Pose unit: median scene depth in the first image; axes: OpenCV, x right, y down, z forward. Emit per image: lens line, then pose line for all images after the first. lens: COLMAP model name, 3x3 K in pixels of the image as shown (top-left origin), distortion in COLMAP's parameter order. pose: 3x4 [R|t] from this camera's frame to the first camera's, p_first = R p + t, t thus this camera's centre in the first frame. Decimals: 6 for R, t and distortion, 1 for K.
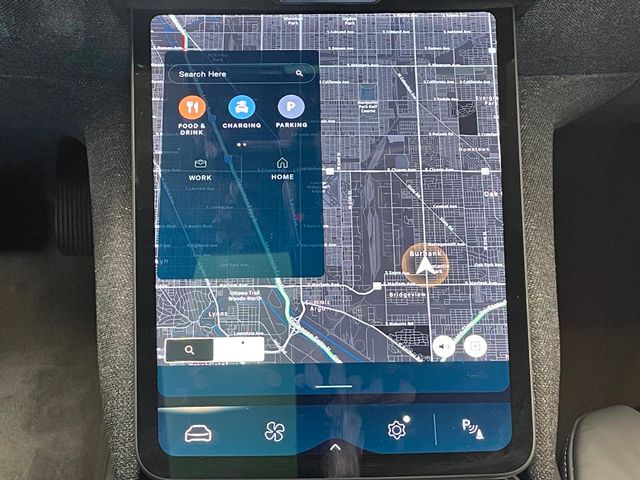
lens RADIAL K [[989.5, 0, 320.0], [0, 989.5, 240.0], [0, 0, 1]] dist [0.094359, -0.068152]
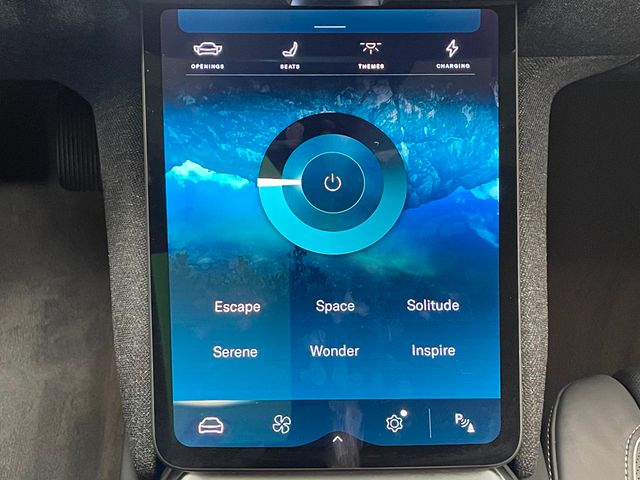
lens RADIAL K [[989.5, 0, 320.0], [0, 989.5, 240.0], [0, 0, 1]] dist [0.094359, -0.068152]
pose [[0.999867, 0.010905, 0.012097, -0.016336], [-0.012340, 0.991990, 0.125711, -0.120263], [-0.010629, -0.125844, 0.991993, -0.039744]]
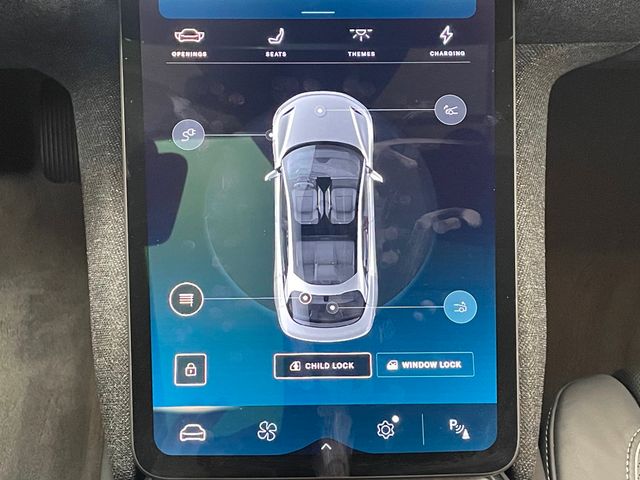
lens RADIAL K [[989.5, 0, 320.0], [0, 989.5, 240.0], [0, 0, 1]] dist [0.094359, -0.068152]
pose [[0.999831, 0.008913, 0.016075, -0.007951], [-0.011040, 0.990442, 0.137490, -0.122505], [-0.014696, -0.137644, 0.990373, 0.006841]]
